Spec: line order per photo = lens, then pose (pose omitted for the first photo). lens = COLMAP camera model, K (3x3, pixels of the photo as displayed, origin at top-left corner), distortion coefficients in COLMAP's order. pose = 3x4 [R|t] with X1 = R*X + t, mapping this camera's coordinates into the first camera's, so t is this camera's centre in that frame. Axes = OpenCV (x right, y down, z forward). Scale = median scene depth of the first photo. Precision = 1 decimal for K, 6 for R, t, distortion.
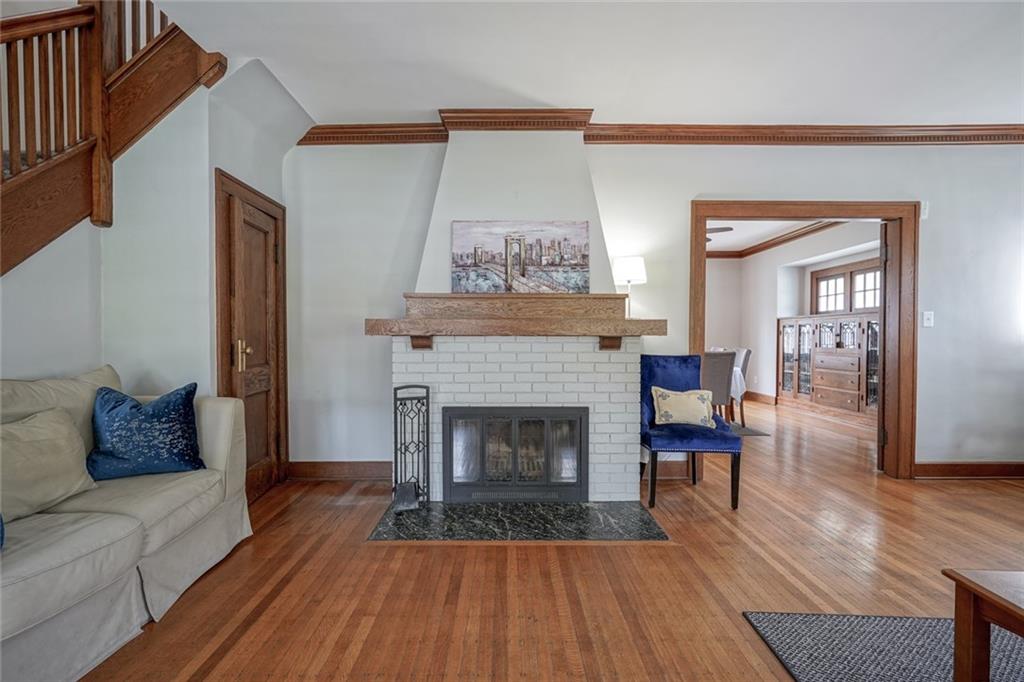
lens RADIAL K [[464.0, 0, 507.8], [0, 464.0, 348.4], [0, 0, 1]] dist [-0.004120, 0.002567]
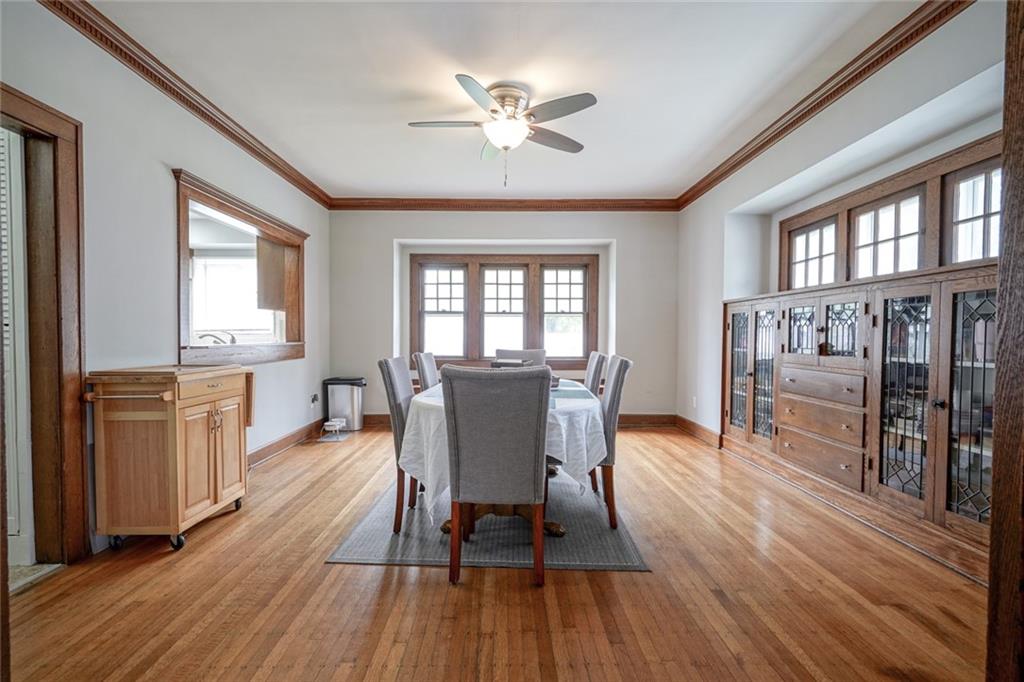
lens RADIAL K [[464.0, 0, 508.9], [0, 464.0, 347.9], [0, 0, 1]] dist [-0.004120, 0.002567]
pose [[0.999954, 0.004012, 0.008686, 0.356884], [-0.004081, 0.999960, 0.007913, -0.011317], [-0.008654, -0.007948, 0.999931, 0.484411]]
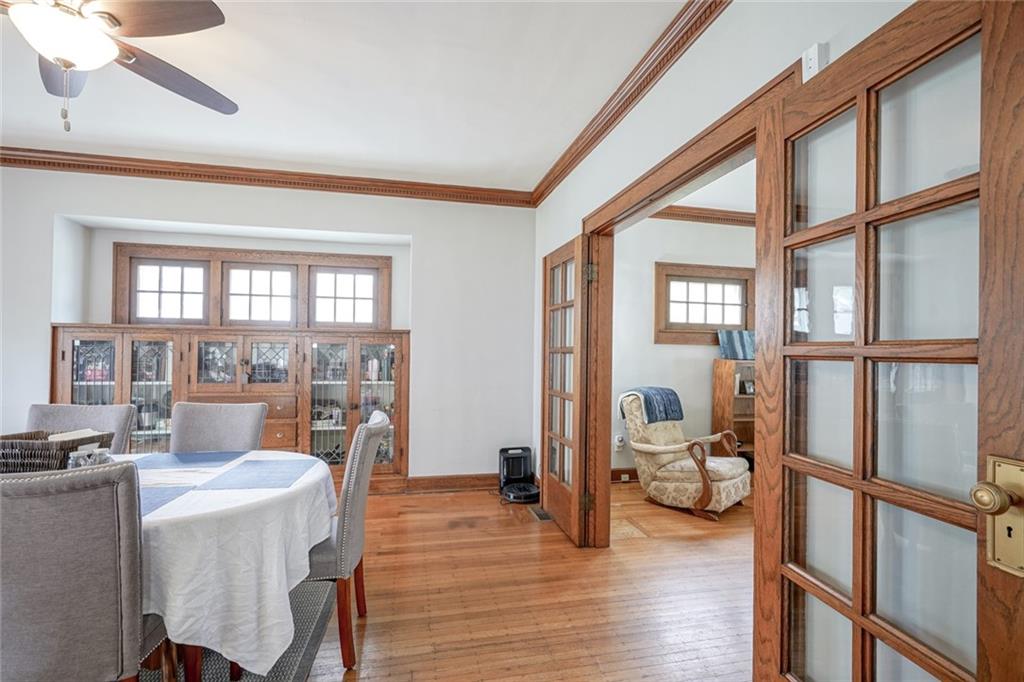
lens RADIAL K [[464.0, 0, 509.5], [0, 464.0, 343.9], [0, 0, 1]] dist [-0.004120, 0.002567]
pose [[-0.216721, 0.010413, 0.976178, 0.030875], [0.008408, 0.999926, -0.008799, -0.043696], [-0.976197, 0.006301, -0.216793, 0.769377]]
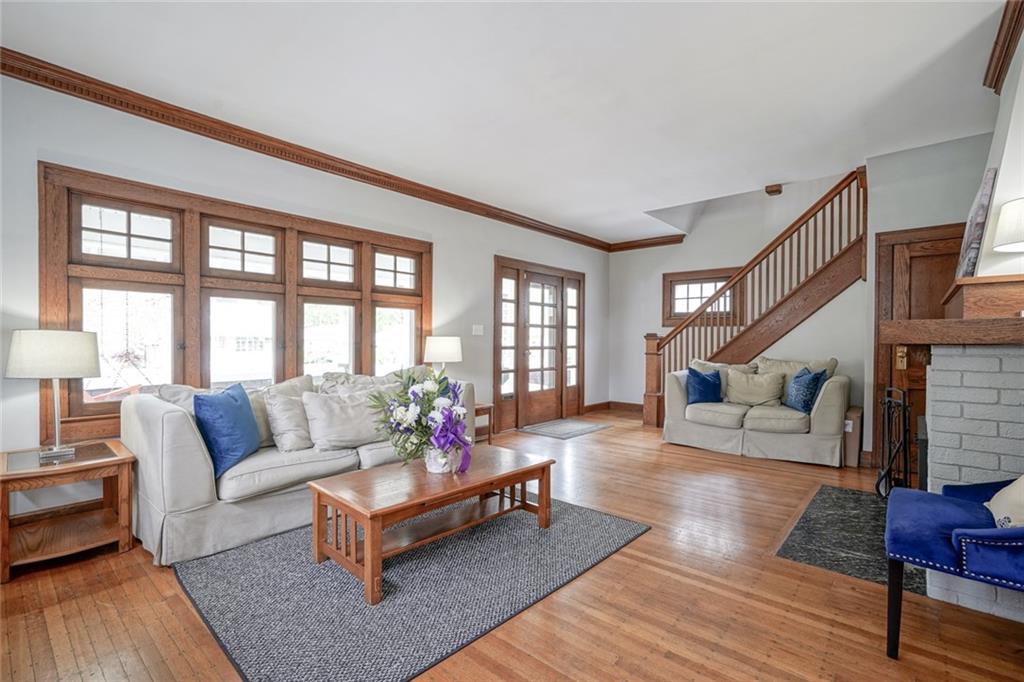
lens RADIAL K [[464.0, 0, 510.5], [0, 464.0, 346.1], [0, 0, 1]] dist [-0.004120, 0.002567]
pose [[-0.655098, 0.004769, -0.755529, 0.568538], [-0.018072, 0.999595, 0.021979, -0.013455], [0.755328, 0.028052, -0.654746, 0.475152]]
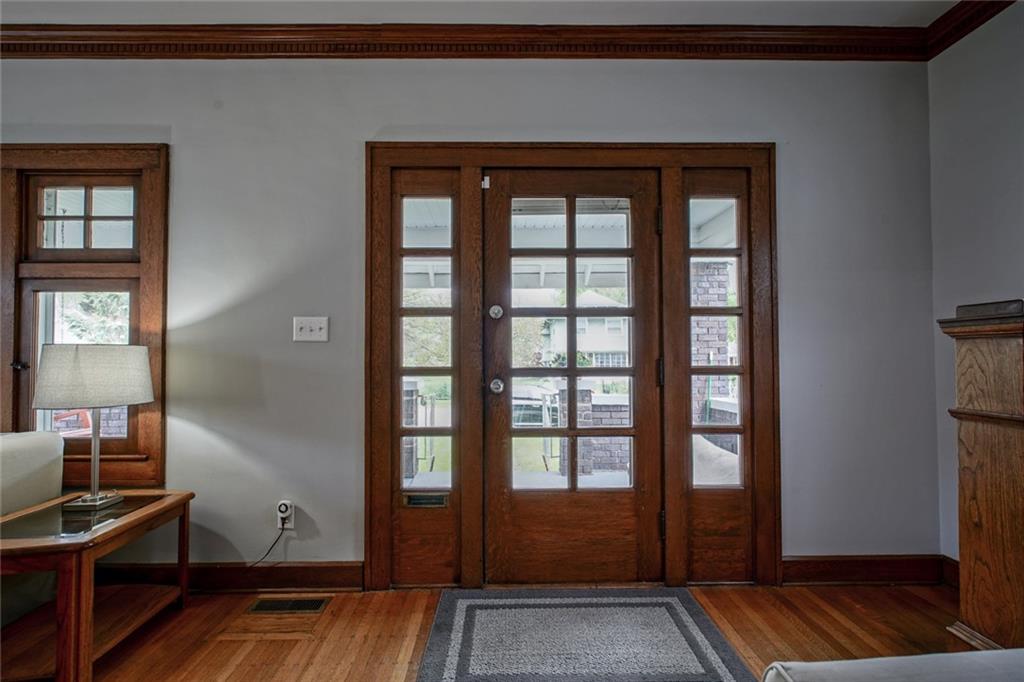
lens RADIAL K [[464.0, 0, 509.3], [0, 464.0, 343.1], [0, 0, 1]] dist [-0.004120, 0.002567]
pose [[-0.999737, 0.002184, -0.022819, -0.181952], [0.002396, 0.999954, -0.009241, -0.008411], [0.022798, -0.009293, -0.999697, 0.229525]]
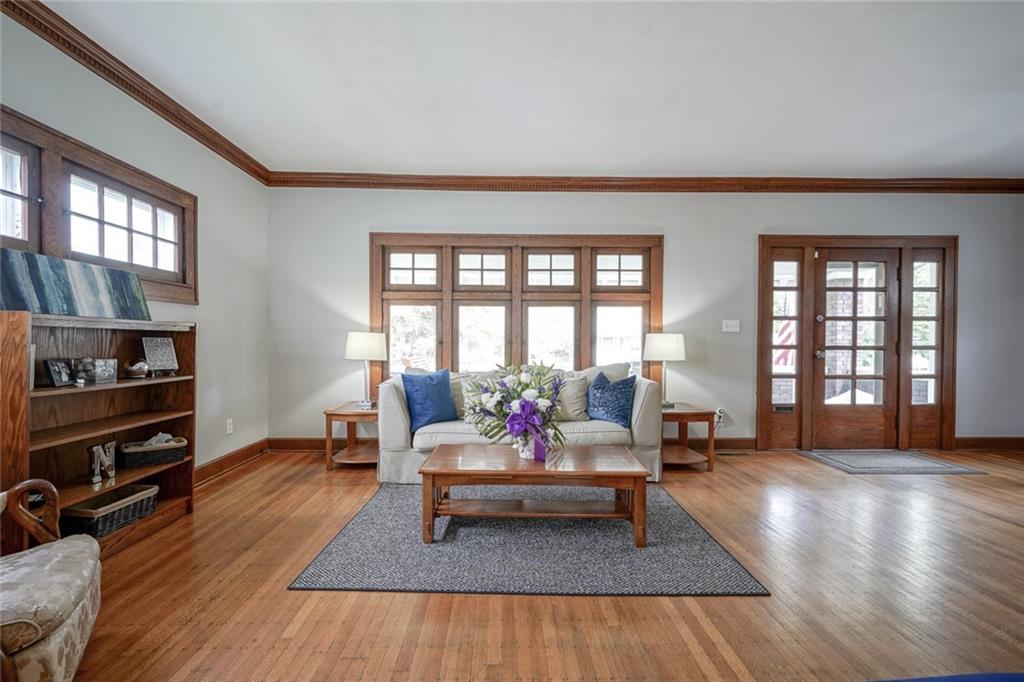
lens RADIAL K [[464.0, 0, 507.7], [0, 464.0, 346.3], [0, 0, 1]] dist [-0.004120, 0.002567]
pose [[-0.999715, -0.003773, -0.023555, 0.333828], [-0.004405, 0.999629, 0.026867, -0.008926], [0.023445, 0.026963, -0.999361, 0.596774]]
